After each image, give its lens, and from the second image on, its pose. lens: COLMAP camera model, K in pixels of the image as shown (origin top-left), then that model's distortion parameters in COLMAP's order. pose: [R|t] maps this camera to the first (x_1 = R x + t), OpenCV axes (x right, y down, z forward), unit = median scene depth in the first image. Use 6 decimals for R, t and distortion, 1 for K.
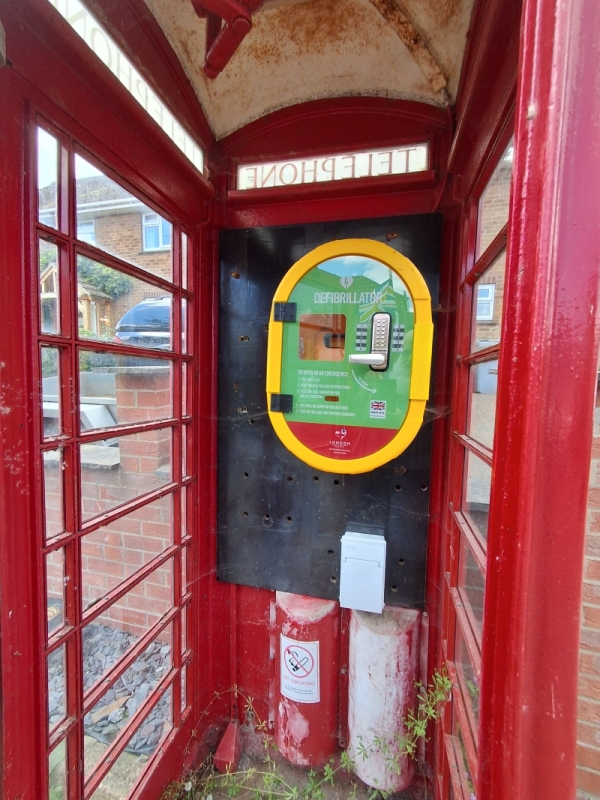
lens RADIAL K [[362.2, 0, 298.8], [0, 362.2, 400.5], [0, 0, 1]] dist [0.001379, 0.000061]
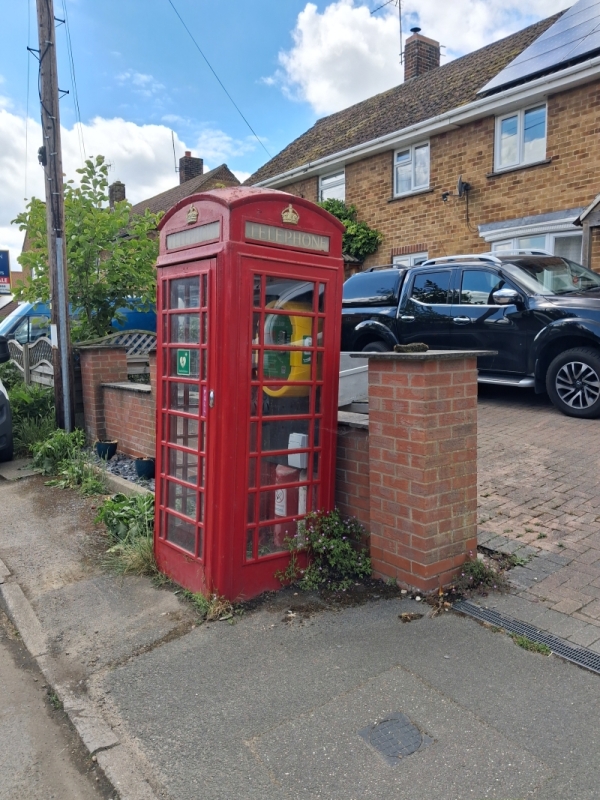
lens RADIAL K [[638.8, 0, 293.2], [0, 638.8, 398.2], [0, 0, 1]] dist [-0.007570, -0.022954]
pose [[0.778005, 0.042912, -0.626791, 0.294730], [-0.043916, 0.998939, 0.013879, 0.015347], [0.626722, 0.016728, 0.779064, -0.216568]]
